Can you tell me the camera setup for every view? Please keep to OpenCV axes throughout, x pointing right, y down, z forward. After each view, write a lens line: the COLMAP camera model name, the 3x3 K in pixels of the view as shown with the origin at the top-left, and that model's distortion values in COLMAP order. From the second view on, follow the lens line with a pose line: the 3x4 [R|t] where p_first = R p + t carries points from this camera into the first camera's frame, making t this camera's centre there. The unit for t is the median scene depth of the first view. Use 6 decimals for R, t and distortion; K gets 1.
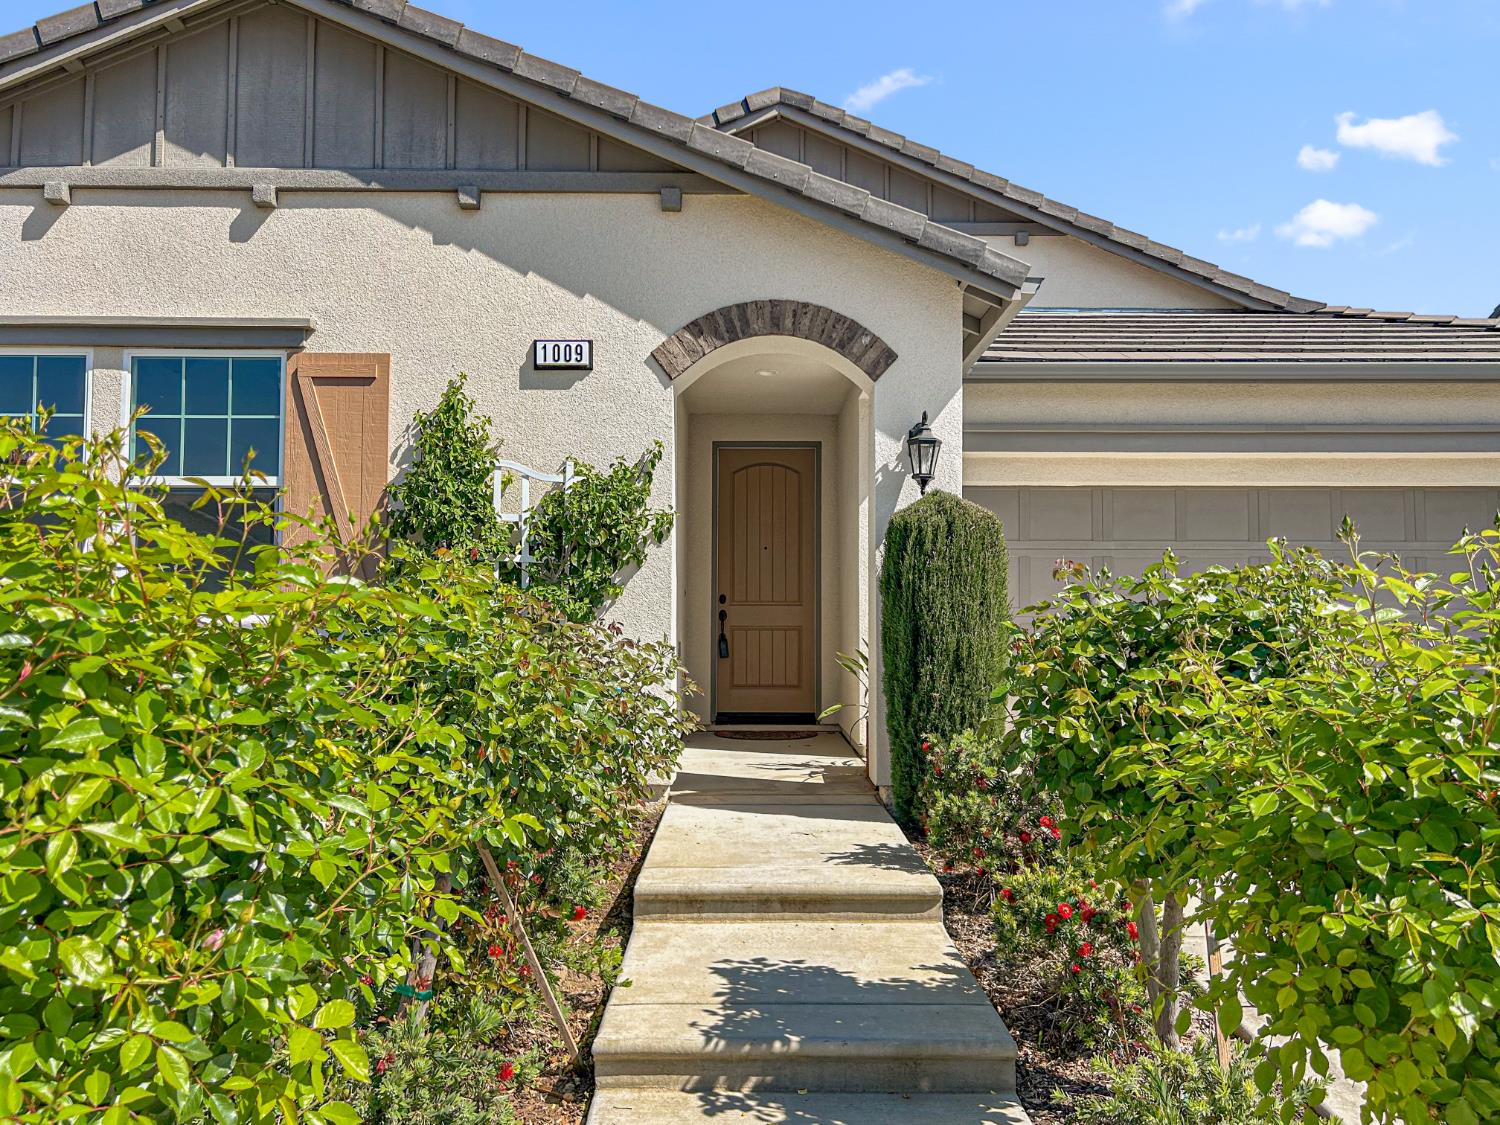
lens RADIAL K [[1151.1, 0, 743.7], [0, 1151.1, 548.7], [0, 0, 1]] dist [0.058149, -0.074589]
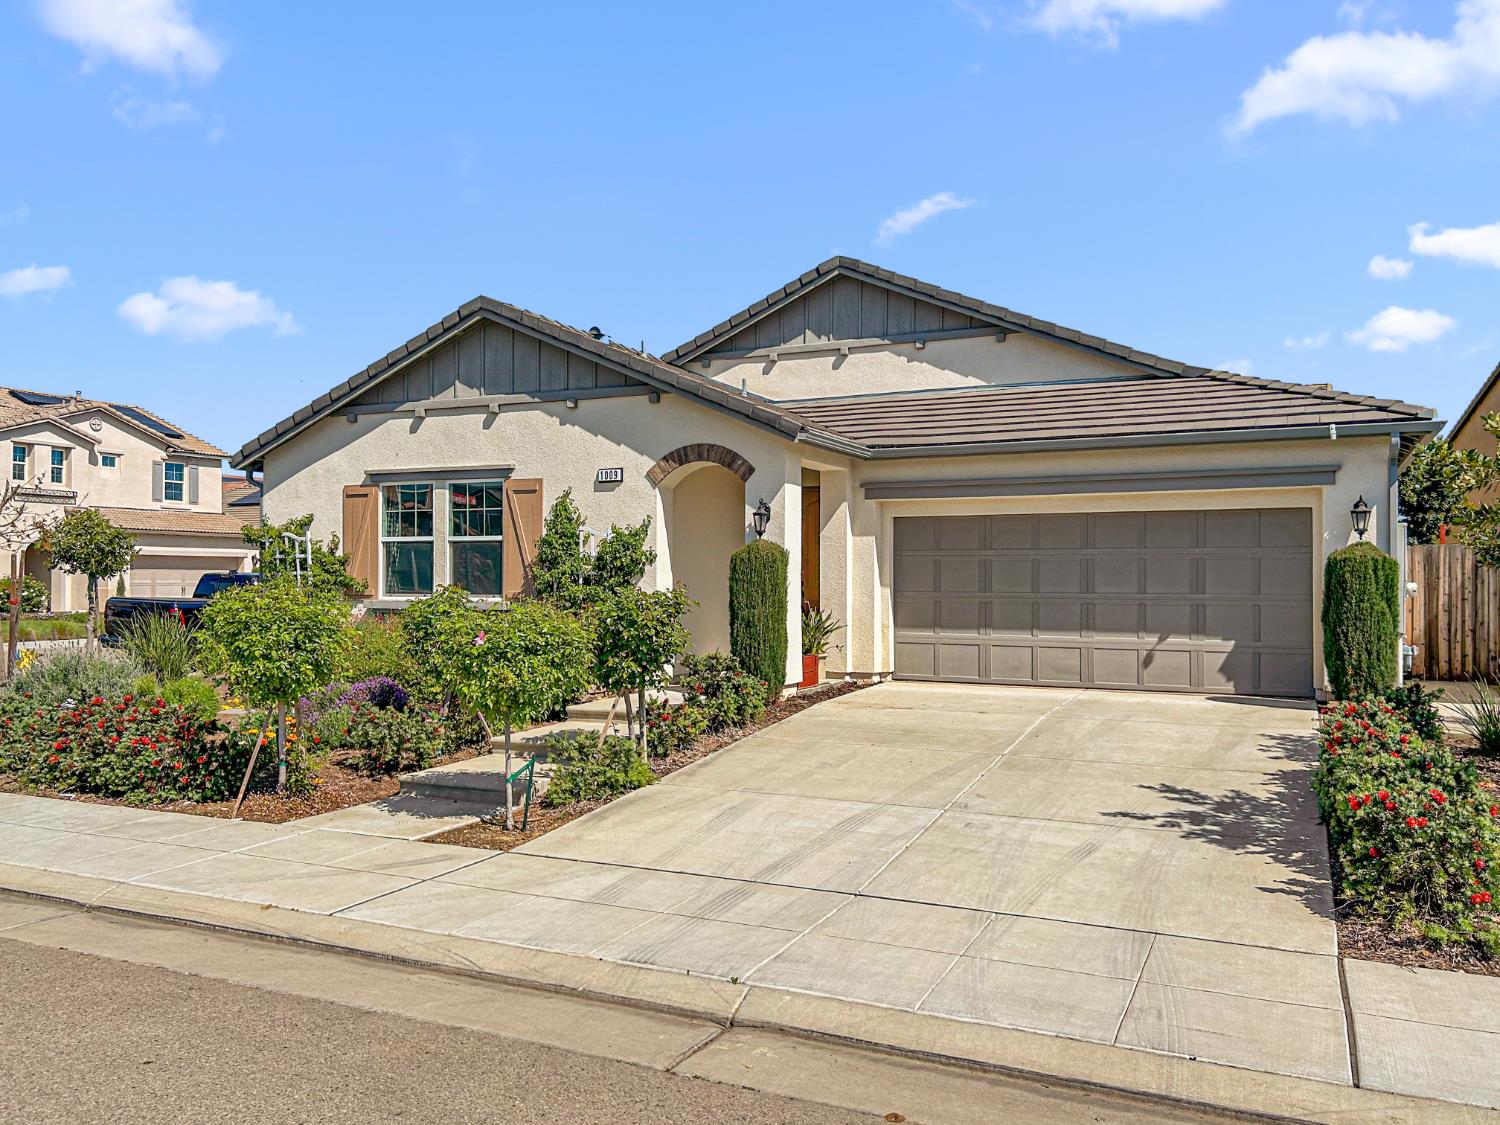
lens RADIAL K [[1151.1, 0, 742.5], [0, 1151.1, 530.4], [0, 0, 1]] dist [0.058149, -0.074589]
pose [[0.901769, -0.017875, -0.431848, 0.965033], [0.029114, 0.999387, 0.019428, -0.101348], [0.431237, -0.030093, 0.901737, -0.790451]]
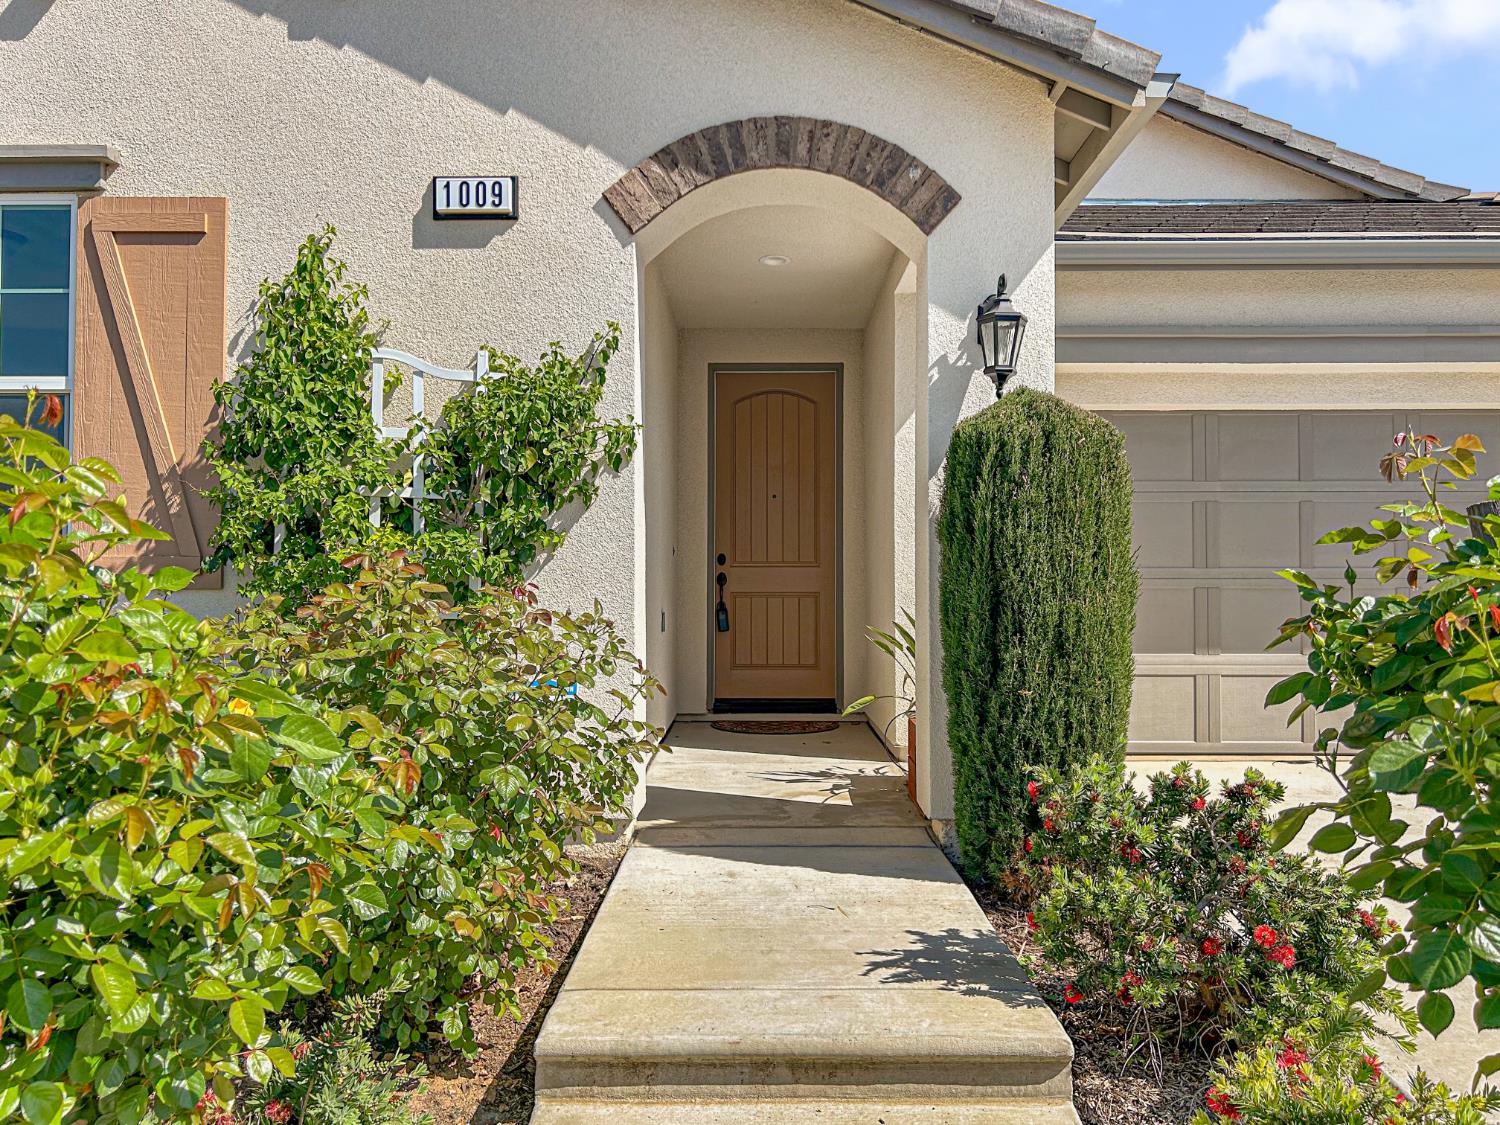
lens RADIAL K [[1151.1, 0, 748.8], [0, 1151.1, 546.6], [0, 0, 1]] dist [0.058149, -0.074589]
pose [[0.999966, -0.002846, -0.007682, 0.011599], [0.003044, 0.999661, 0.025872, 0.022781], [0.007606, -0.025894, 0.999636, 0.304692]]
